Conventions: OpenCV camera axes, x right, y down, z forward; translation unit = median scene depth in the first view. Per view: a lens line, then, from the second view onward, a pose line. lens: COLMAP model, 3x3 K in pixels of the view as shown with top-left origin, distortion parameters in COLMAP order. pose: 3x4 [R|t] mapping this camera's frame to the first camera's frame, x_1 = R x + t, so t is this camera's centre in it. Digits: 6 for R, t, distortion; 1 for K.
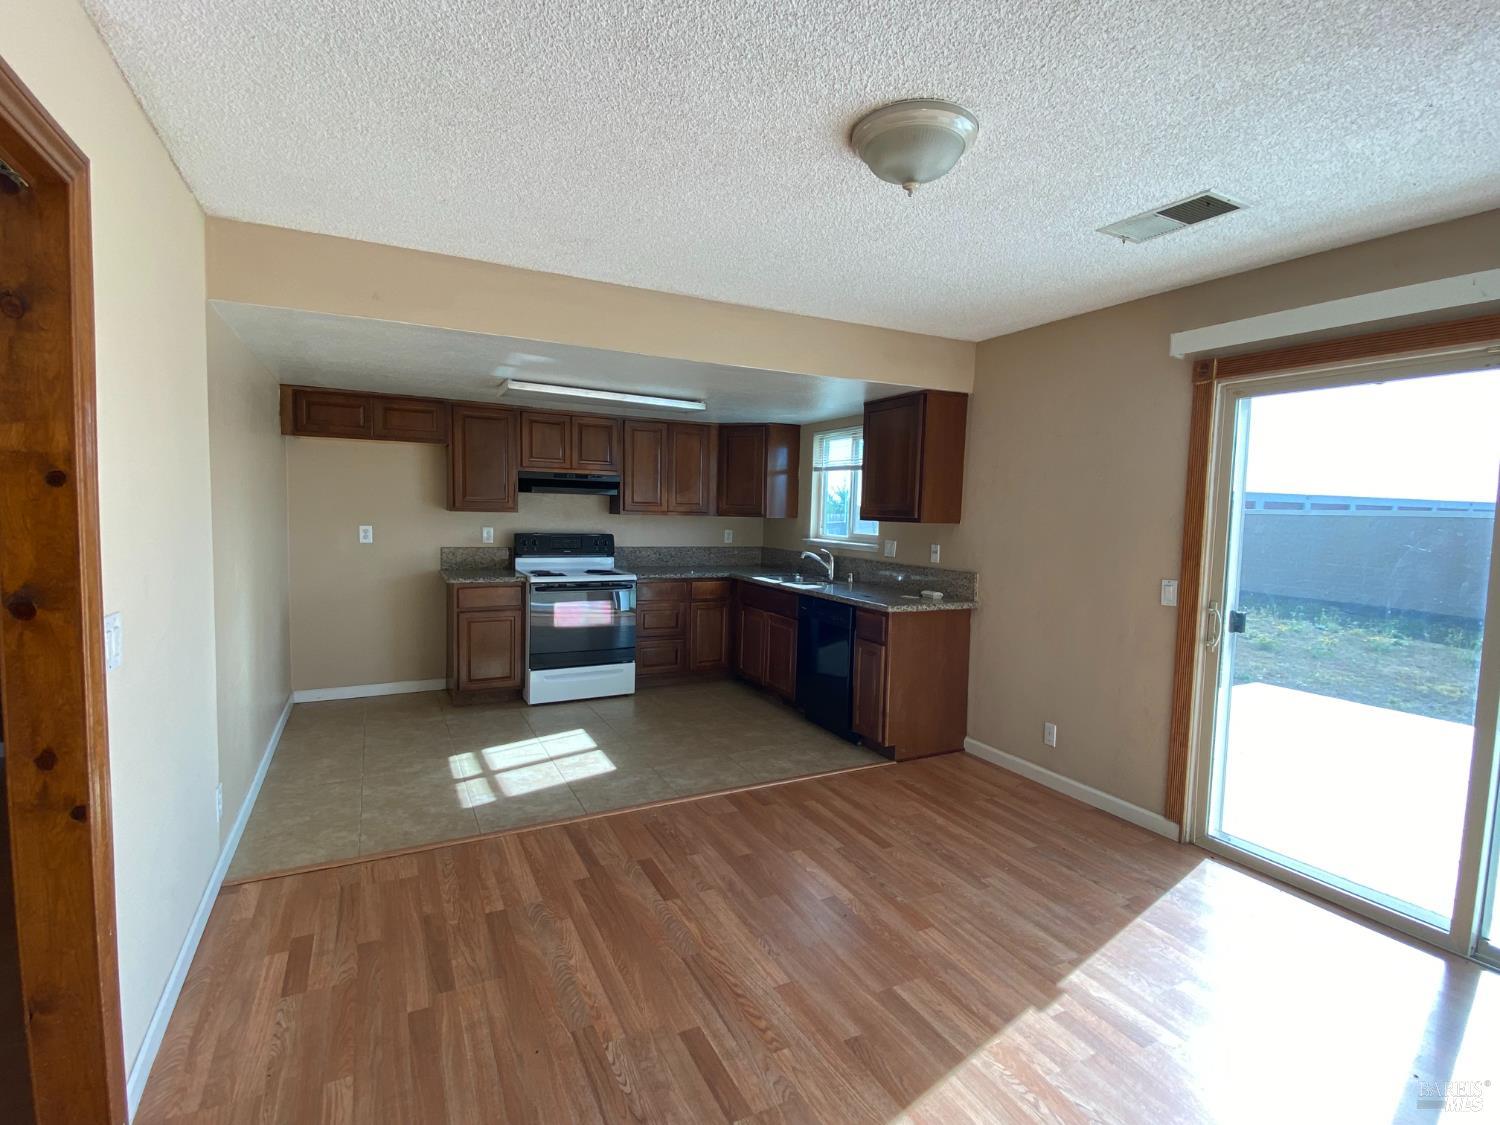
lens RADIAL K [[711.9, 0, 747.0], [0, 711.9, 560.1], [0, 0, 1]] dist [0.002279, -0.002830]
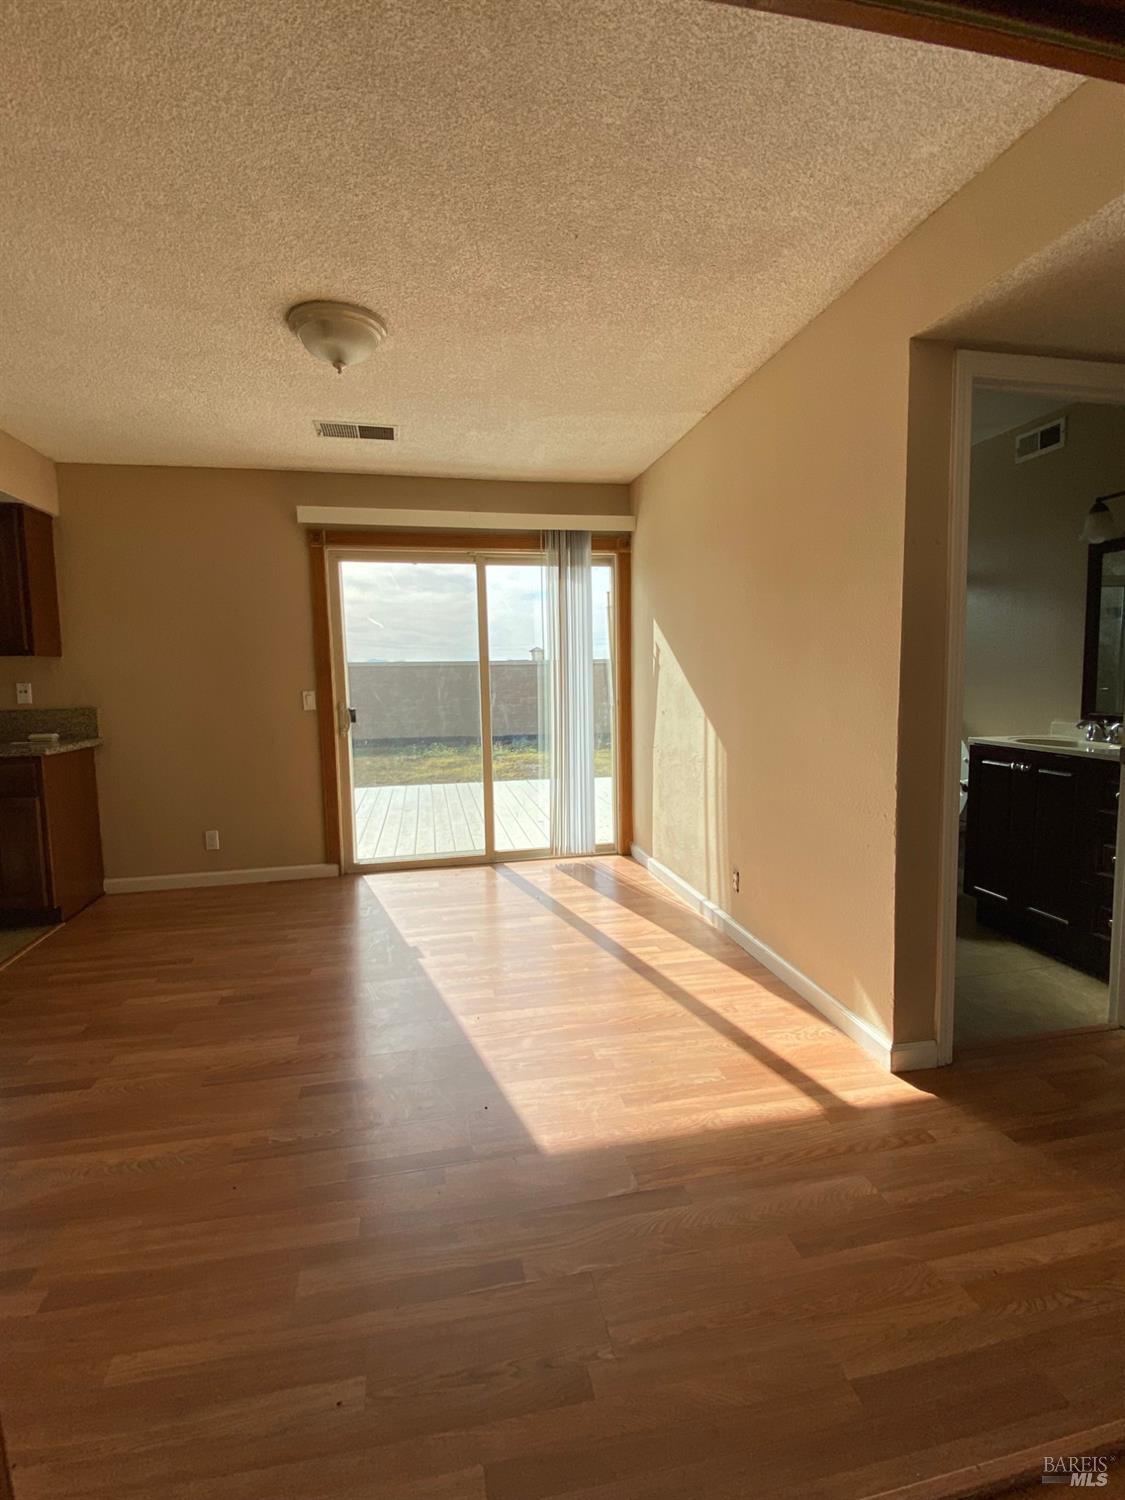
lens RADIAL K [[711.9, 0, 563.7], [0, 711.9, 752.1], [0, 0, 1]] dist [0.002279, -0.002830]
pose [[0.263602, -0.132310, 0.955515, -0.405815], [0.091622, 0.989505, 0.111740, 0.025055], [-0.960271, 0.058091, 0.272958, 0.120547]]
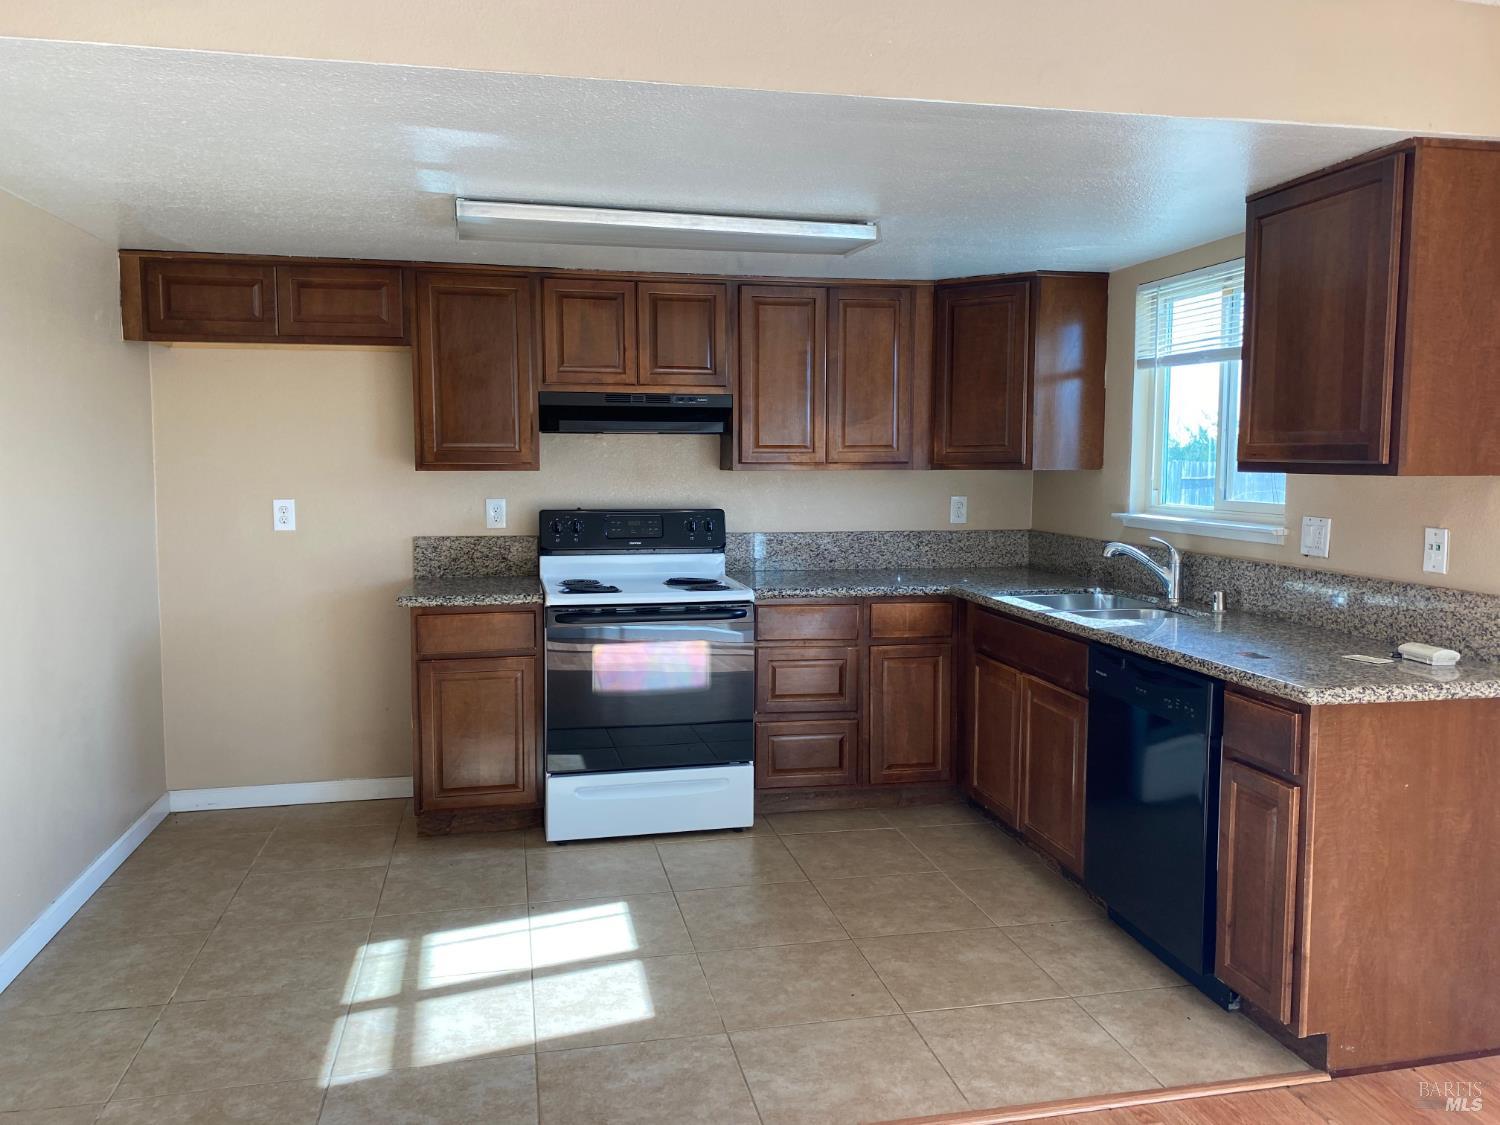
lens RADIAL K [[1128.4, 0, 746.6], [0, 1128.4, 546.4], [0, 0, 1]] dist [0.013591, -0.008885]
pose [[0.963686, -0.001761, -0.267030, 0.056387], [0.002890, 0.999988, 0.003836, -0.015071], [0.267021, -0.004468, 0.963680, 0.266210]]
